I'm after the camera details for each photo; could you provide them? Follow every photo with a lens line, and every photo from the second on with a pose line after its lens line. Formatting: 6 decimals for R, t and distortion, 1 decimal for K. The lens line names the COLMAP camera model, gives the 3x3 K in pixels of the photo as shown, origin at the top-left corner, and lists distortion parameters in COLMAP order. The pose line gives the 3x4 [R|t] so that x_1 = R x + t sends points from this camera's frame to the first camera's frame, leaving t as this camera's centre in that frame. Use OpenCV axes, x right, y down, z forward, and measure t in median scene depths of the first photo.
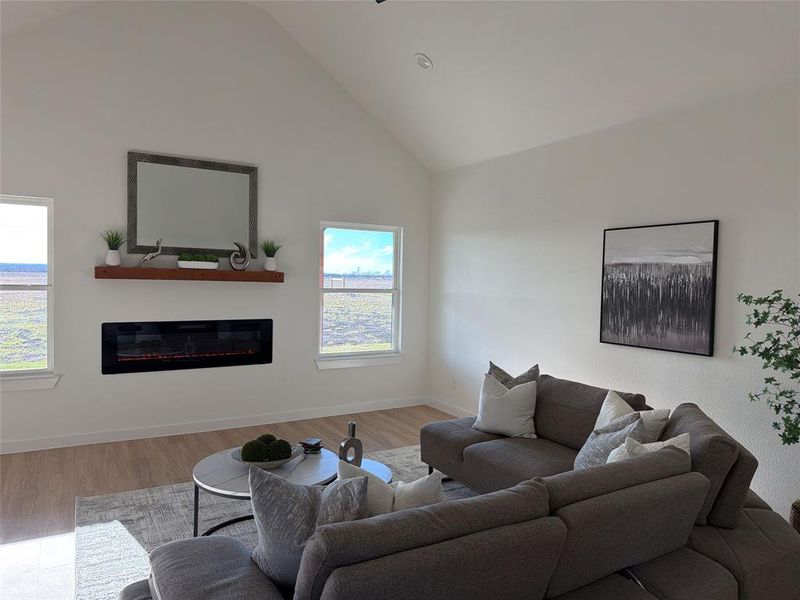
lens RADIAL K [[558.7, 0, 407.6], [0, 558.7, 301.4], [0, 0, 1]] dist [0.045207, -0.060153]
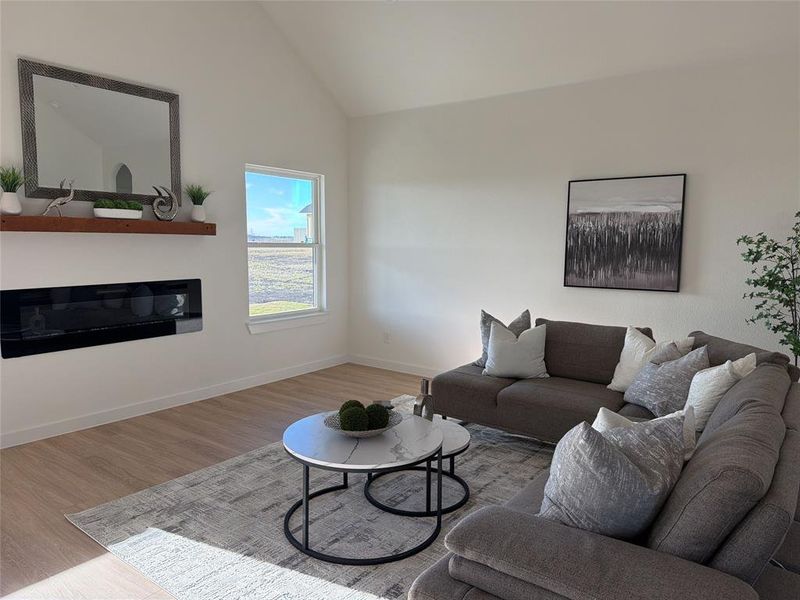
lens RADIAL K [[558.7, 0, 398.3], [0, 558.7, 304.4], [0, 0, 1]] dist [0.045207, -0.060153]
pose [[0.924630, -0.055889, 0.376743, -0.370149], [0.026516, 0.996221, 0.082709, 0.009284], [-0.379942, -0.066486, 0.922618, 0.118548]]
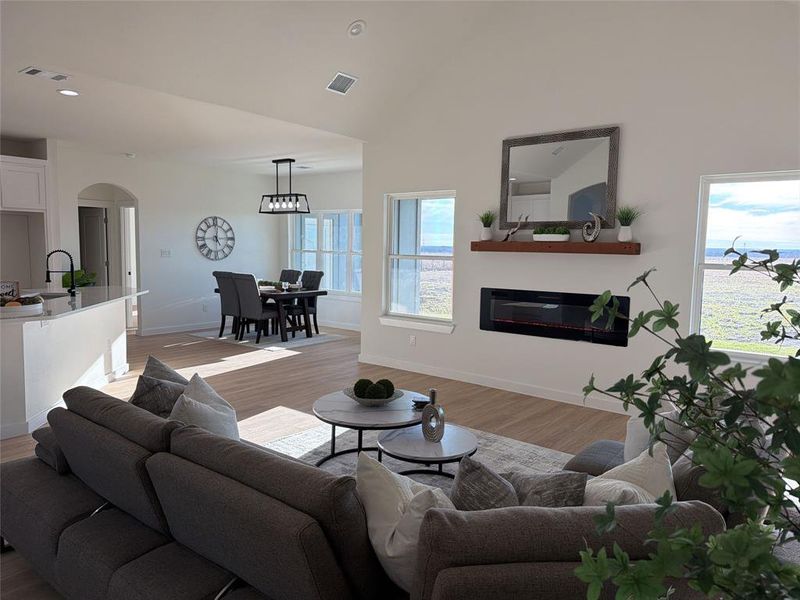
lens RADIAL K [[558.7, 0, 403.6], [0, 558.7, 304.6], [0, 0, 1]] dist [0.045207, -0.060153]
pose [[0.364794, 0.079637, -0.927676, 0.579689], [-0.053092, 0.996494, 0.064667, 0.006243], [0.929573, 0.025662, 0.367743, 0.442267]]
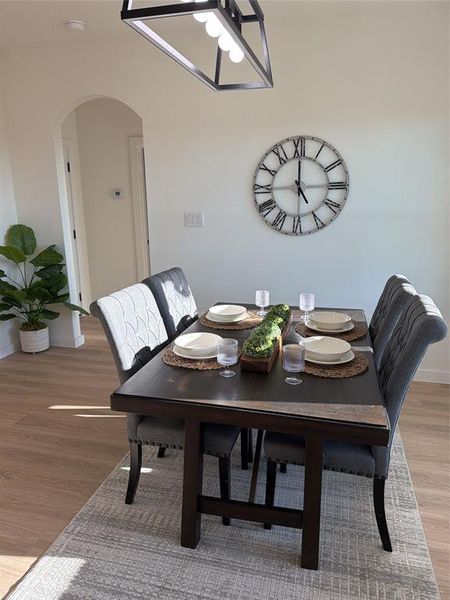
lens RADIAL K [[423.7, 0, 219.2], [0, 423.7, 308.1], [0, 0, 1]] dist [0.045716, -0.050179]
pose [[-0.714677, 0.159116, -0.681115, -1.092967], [-0.043838, 0.961677, 0.270657, -0.062292], [0.698079, 0.223291, -0.680314, 1.029544]]
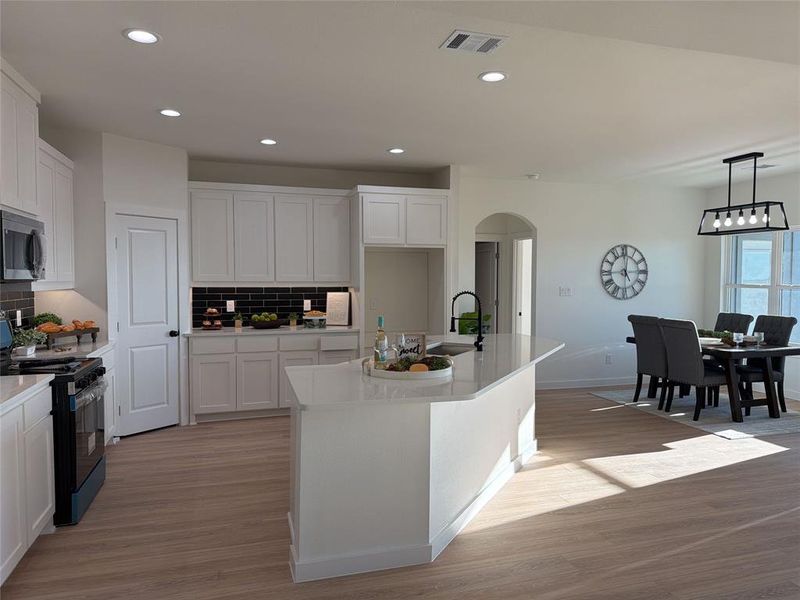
lens RADIAL K [[558.7, 0, 404.7], [0, 558.7, 307.0], [0, 0, 1]] dist [0.045207, -0.060153]
pose [[-0.236320, 0.028680, -0.971252, 0.109571], [-0.050060, 0.997878, 0.041647, -0.001087], [0.970385, 0.058463, -0.234382, 0.313835]]
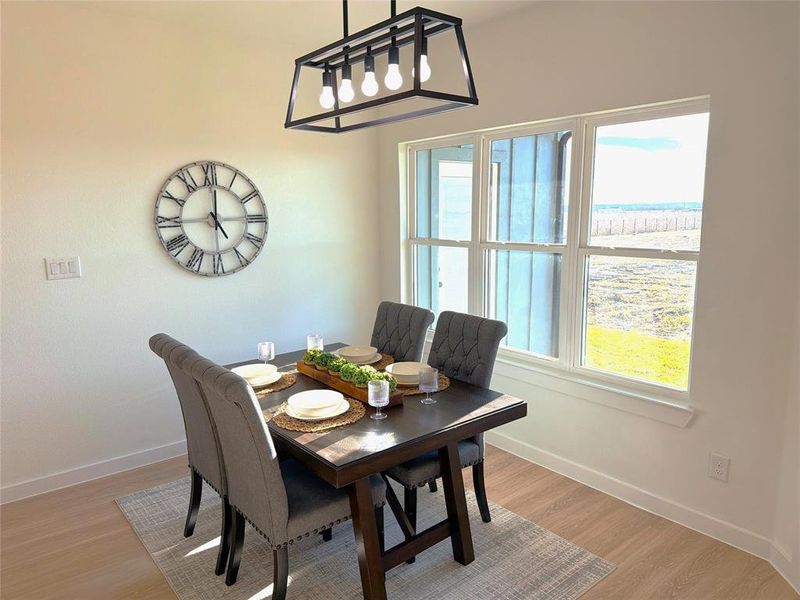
lens RADIAL K [[558.7, 0, 402.7], [0, 558.7, 306.9], [0, 0, 1]] dist [0.045207, -0.060153]
pose [[0.151937, 0.139003, -0.978567, -0.863908], [-0.032258, 0.990231, 0.135651, -0.064568], [0.987864, 0.010956, 0.154937, 0.711760]]
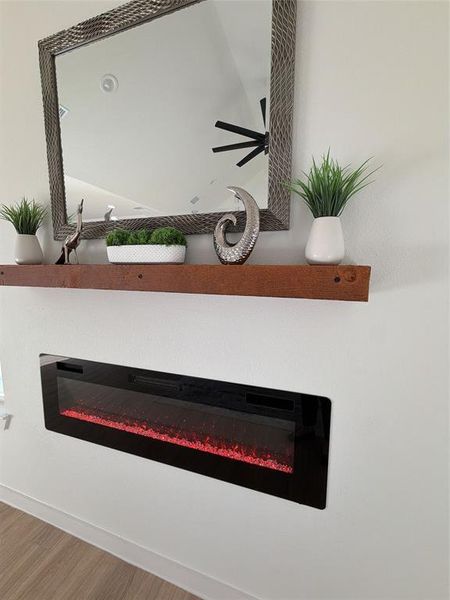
lens RADIAL K [[239.1, 0, 230.6], [0, 239.1, 299.0], [0, 0, 1]] dist [-0.004161, -0.000500]
pose [[0.652206, 0.065045, -0.755246, -0.221609], [-0.026528, 0.997660, 0.063014, -0.052222], [0.757577, -0.021063, 0.652406, 1.096941]]
